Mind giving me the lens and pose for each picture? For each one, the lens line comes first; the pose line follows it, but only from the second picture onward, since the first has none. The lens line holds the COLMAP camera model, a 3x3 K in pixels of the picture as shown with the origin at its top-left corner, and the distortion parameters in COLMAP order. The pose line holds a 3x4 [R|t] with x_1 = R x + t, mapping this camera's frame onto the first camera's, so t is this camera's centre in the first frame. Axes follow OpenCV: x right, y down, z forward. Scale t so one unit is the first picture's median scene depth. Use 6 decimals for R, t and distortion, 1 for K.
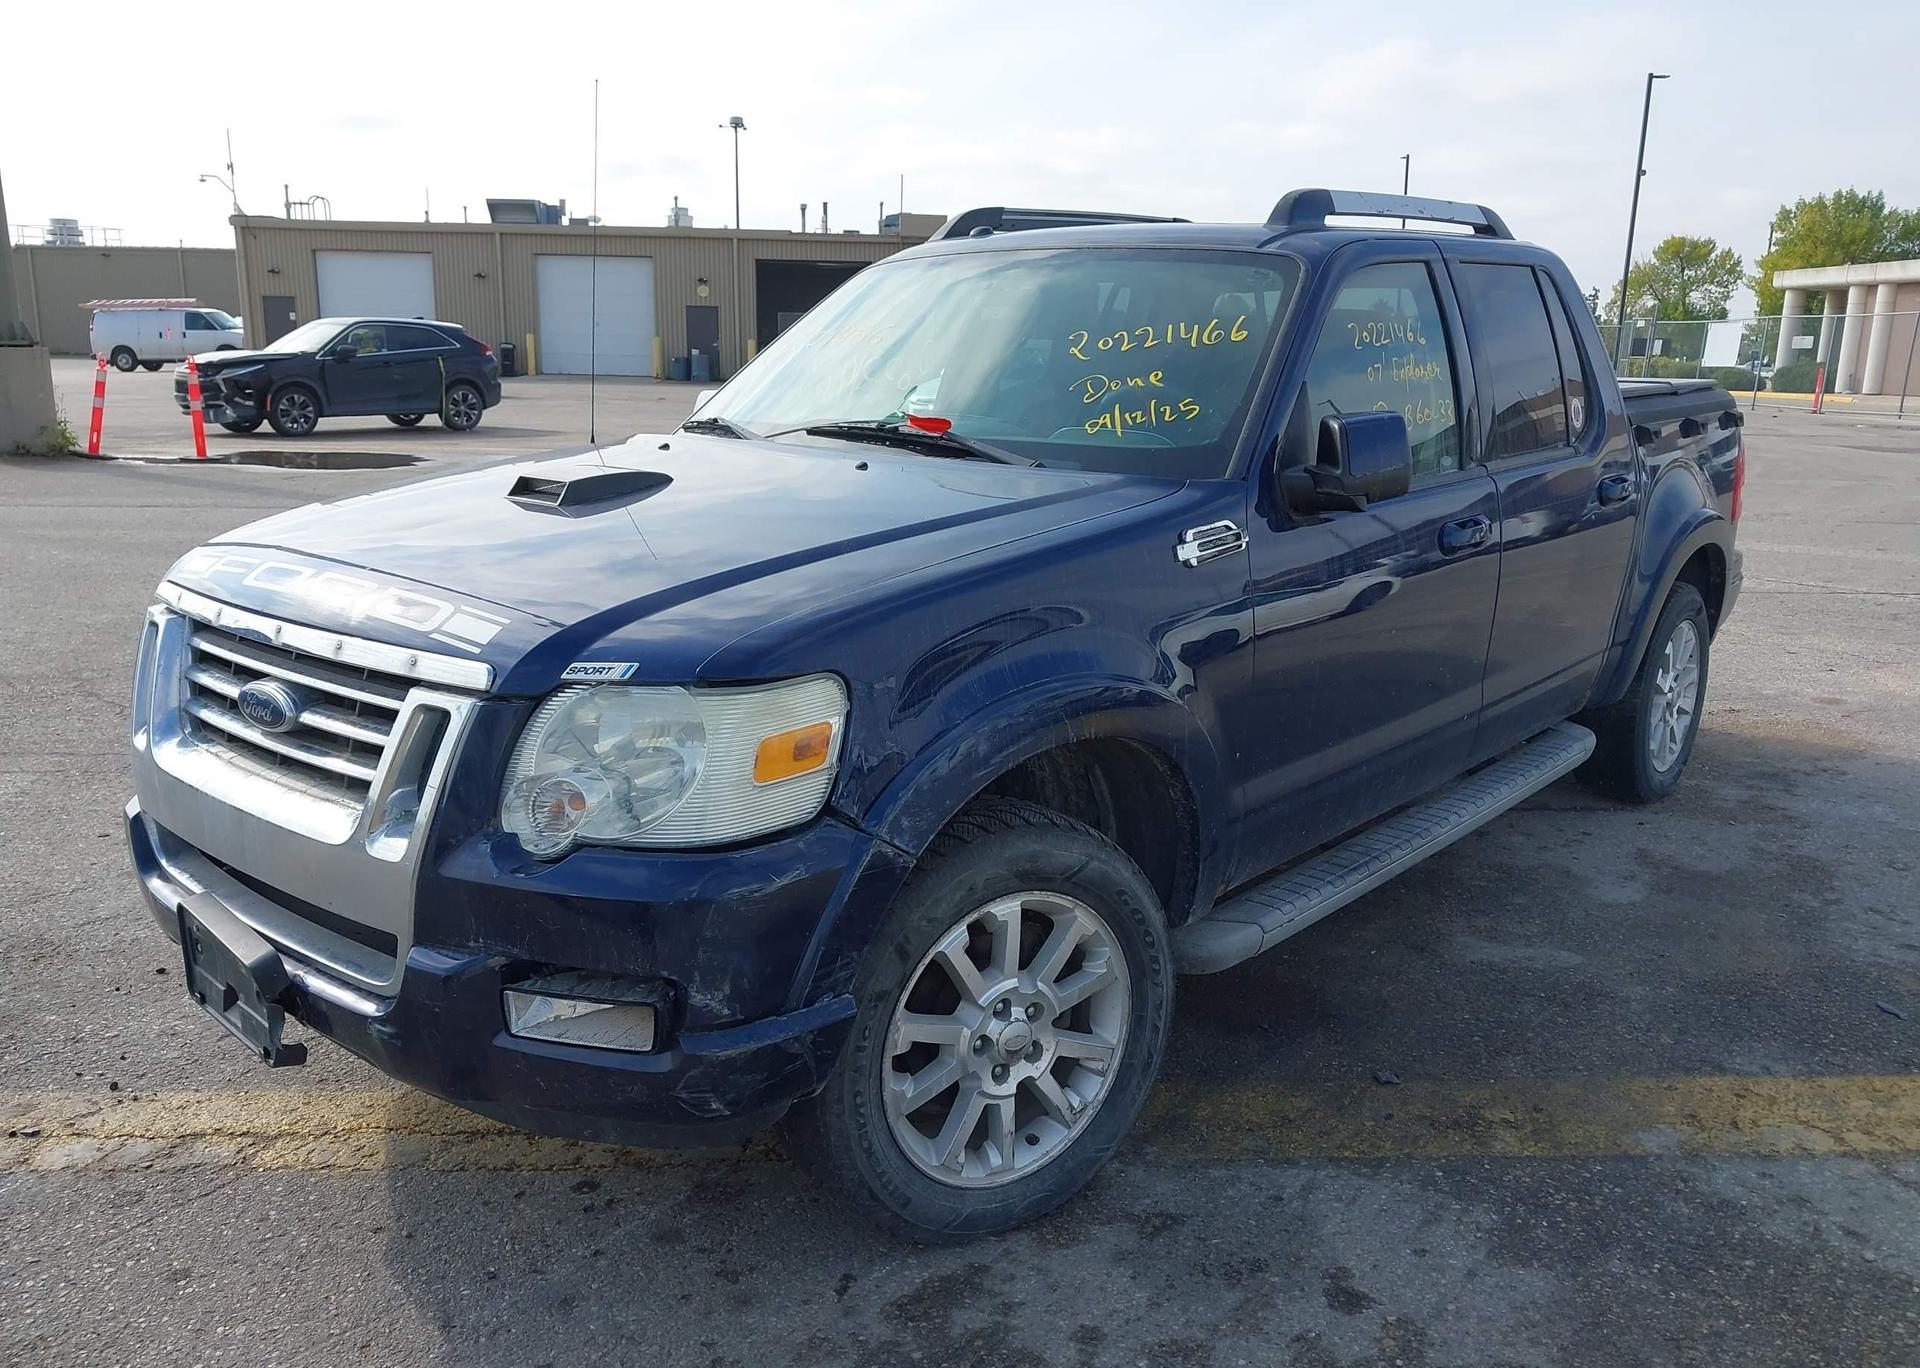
lens RADIAL K [[1513.9, 0, 949.3], [0, 1513.9, 708.2], [0, 0, 1]] dist [0.031912, -0.048986]
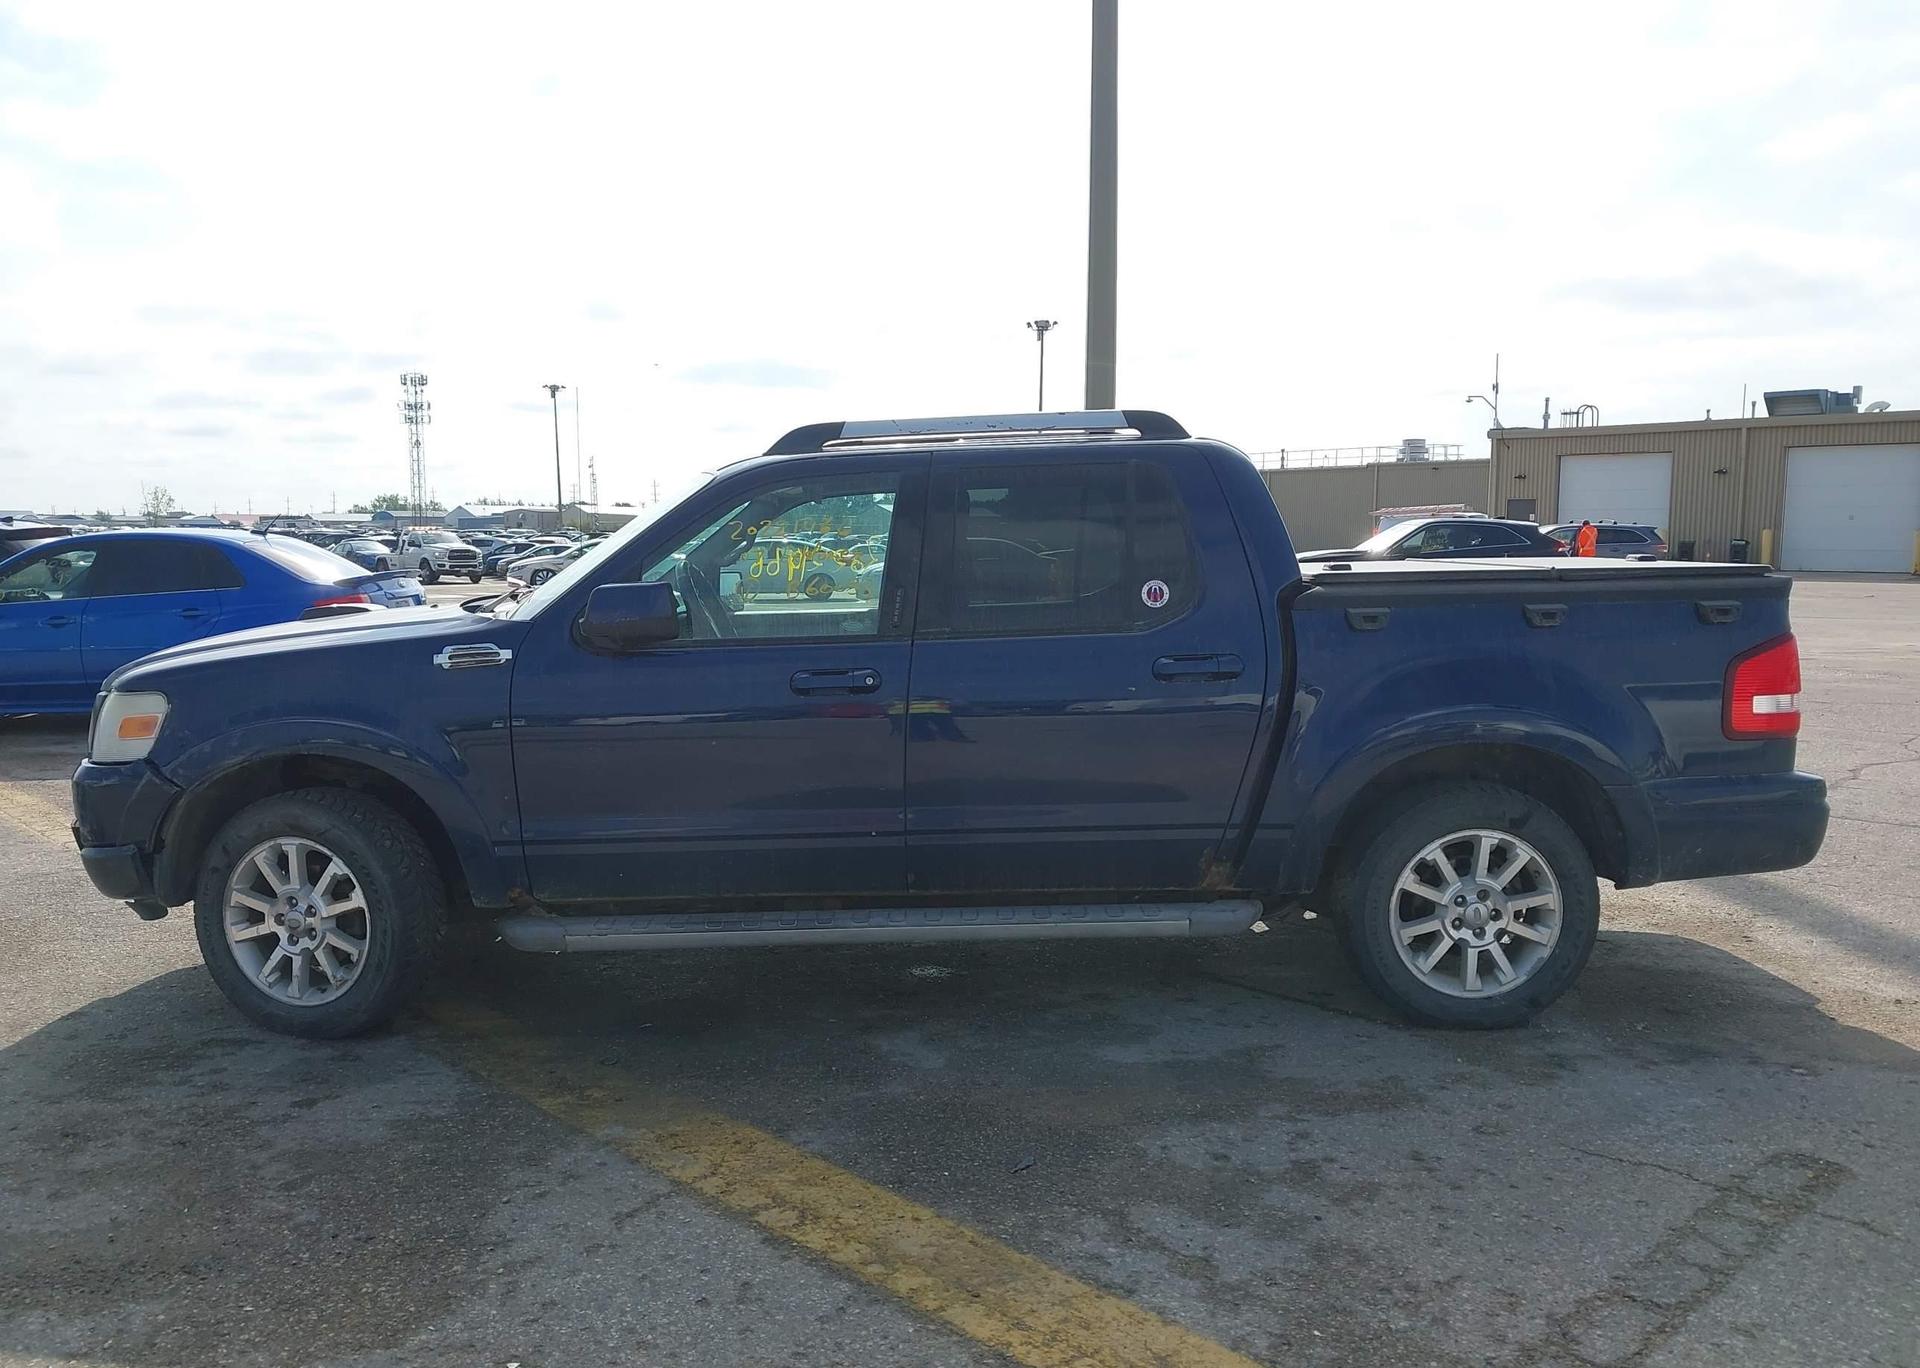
lens RADIAL K [[1513.9, 0, 944.0], [0, 1513.9, 699.5], [0, 0, 1]] dist [0.031912, -0.048986]
pose [[0.659607, 0.064983, -0.748797, 0.102537], [-0.163540, 0.984795, -0.058596, -0.003136], [0.733603, 0.161109, 0.660205, 0.018629]]
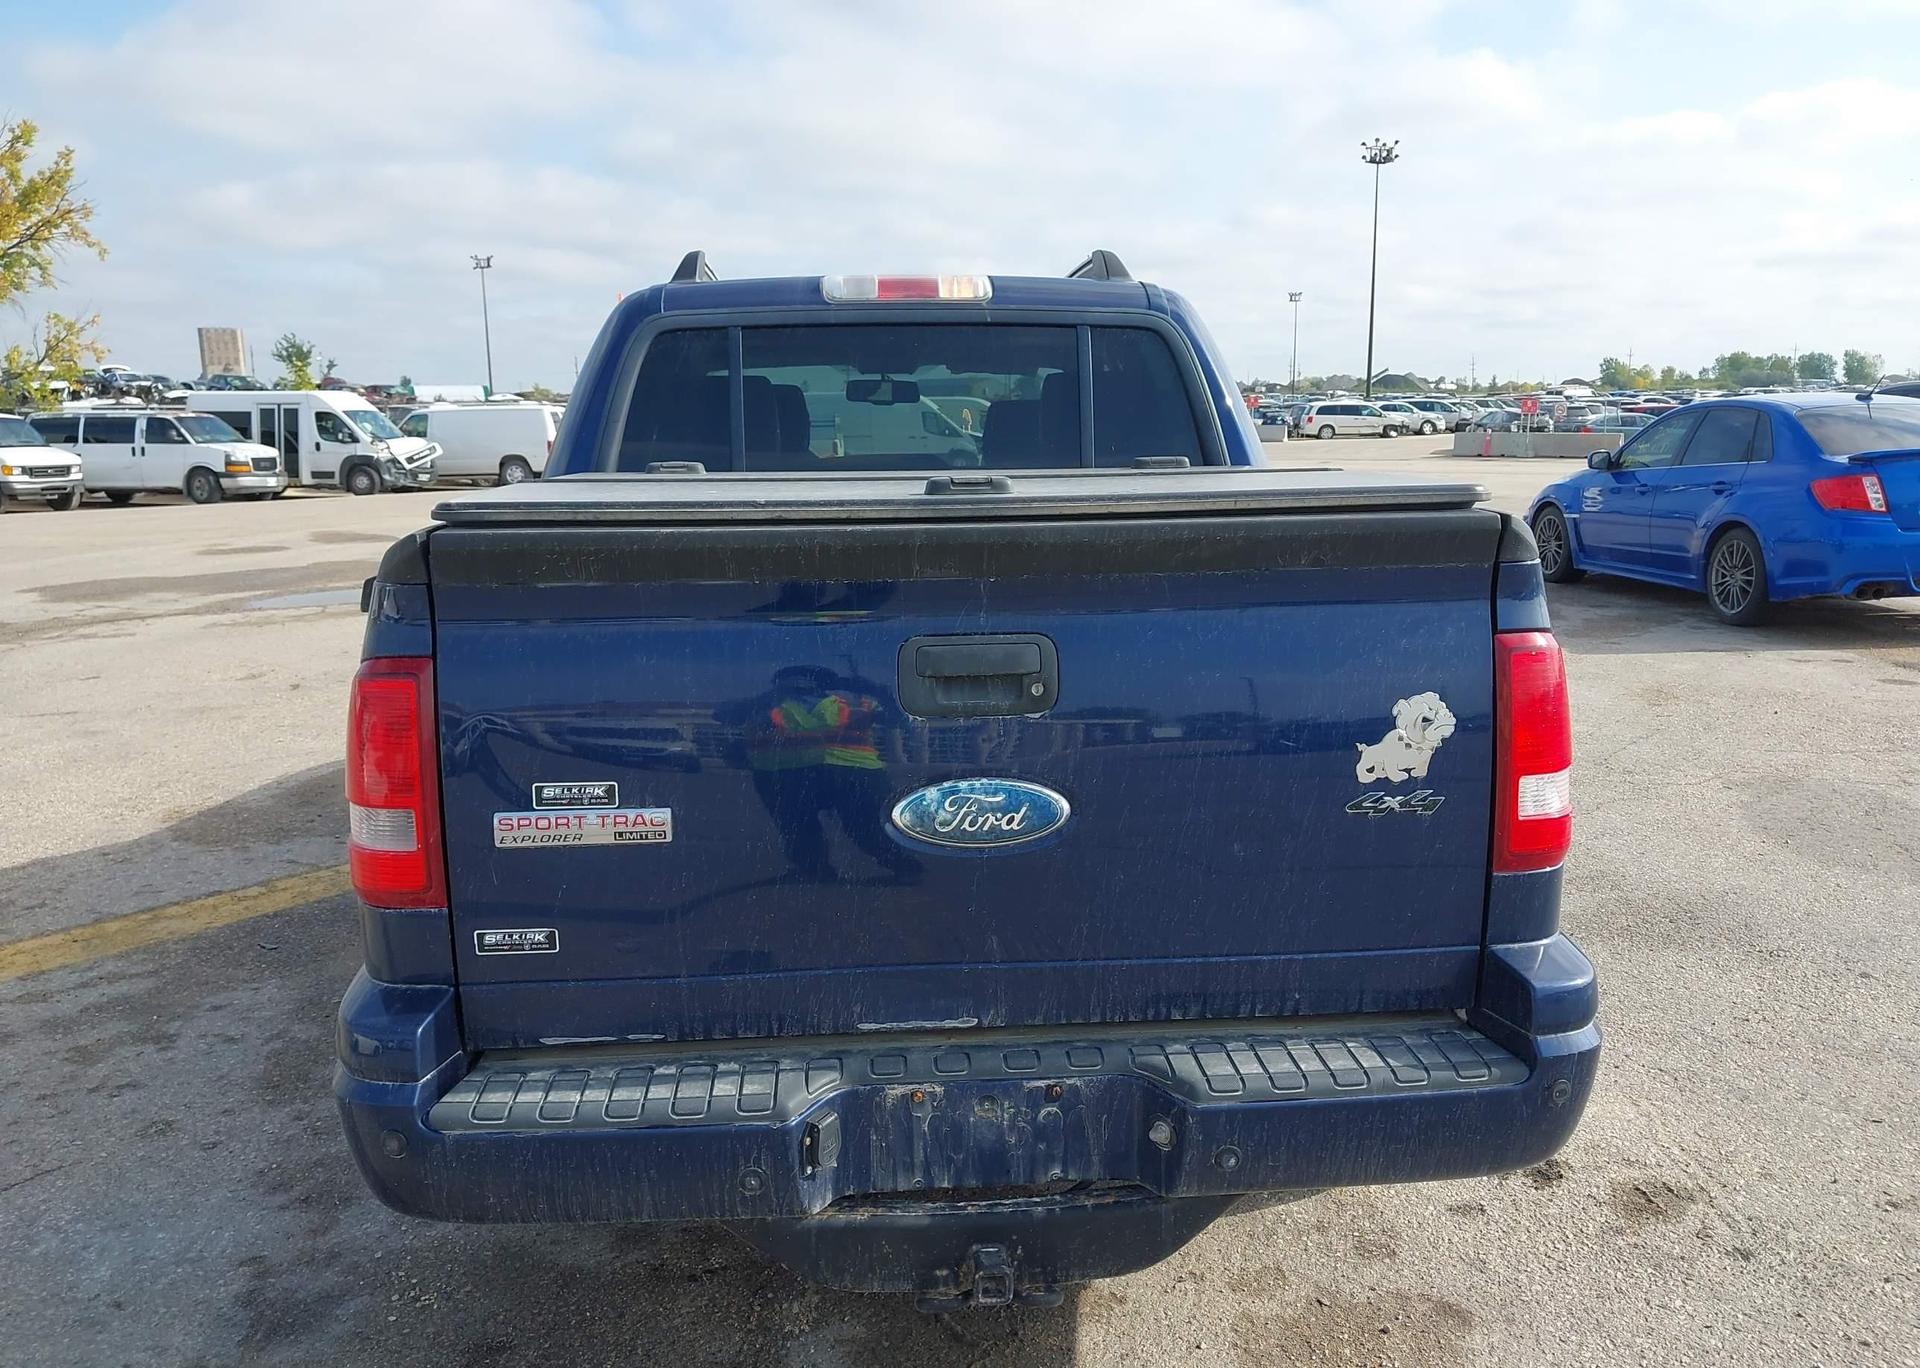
lens RADIAL K [[1513.9, 0, 946.1], [0, 1513.9, 685.2], [0, 0, 1]] dist [0.031912, -0.048986]
pose [[-0.705946, 0.118402, -0.698298, 0.082752], [-0.165216, 0.931199, 0.324919, -0.038170], [0.688726, 0.344745, -0.637815, 0.162364]]
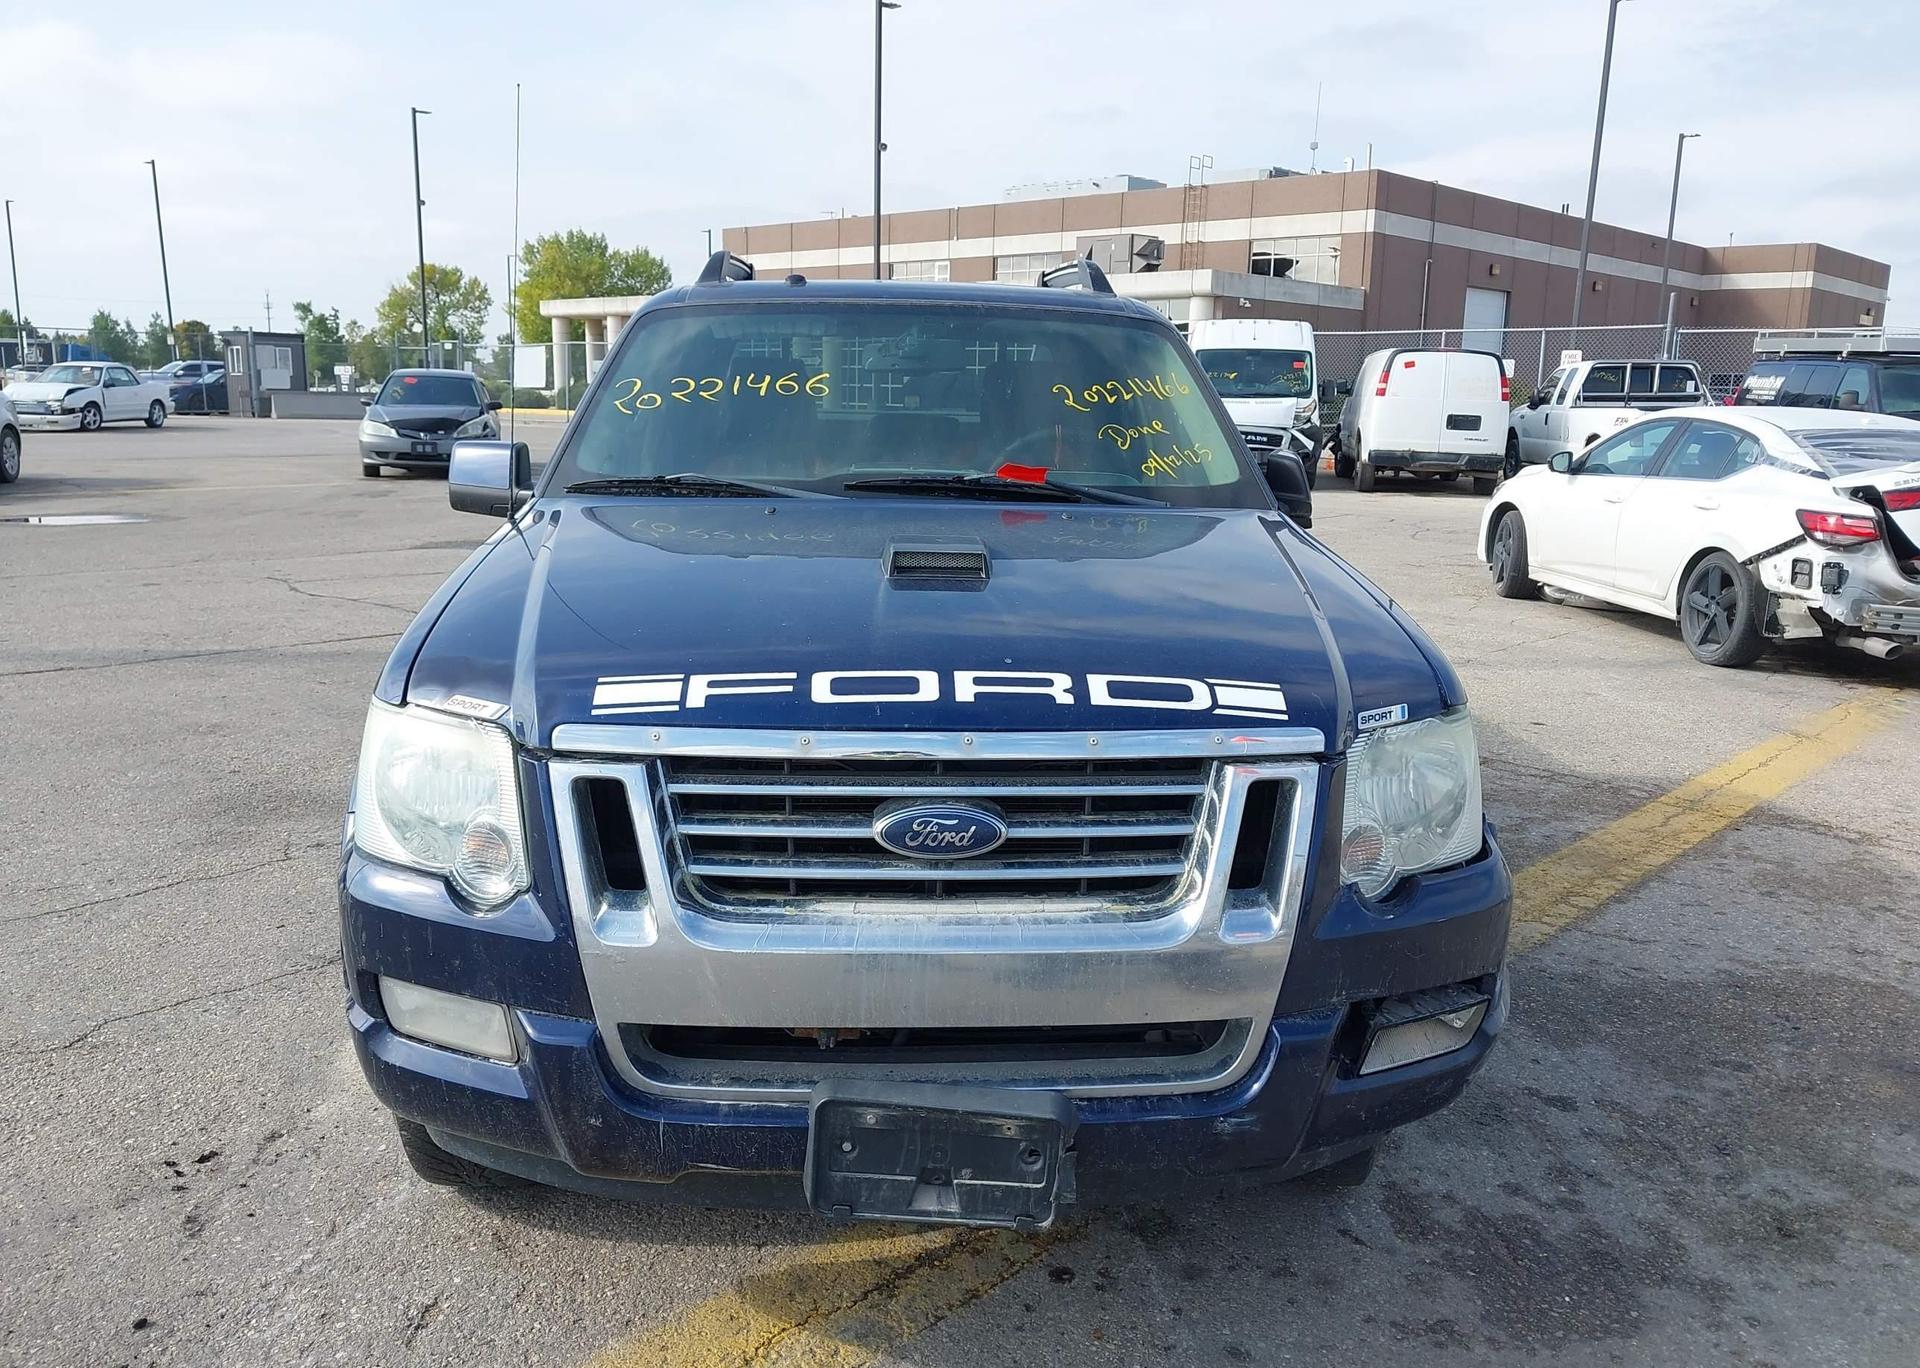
lens RADIAL K [[1513.9, 0, 953.1], [0, 1513.9, 694.6], [0, 0, 1]] dist [0.031912, -0.048986]
pose [[0.714882, -0.141811, 0.684714, -0.053540], [0.155556, 0.986934, 0.041994, -0.006028], [-0.681723, 0.076490, 0.727601, 0.018817]]
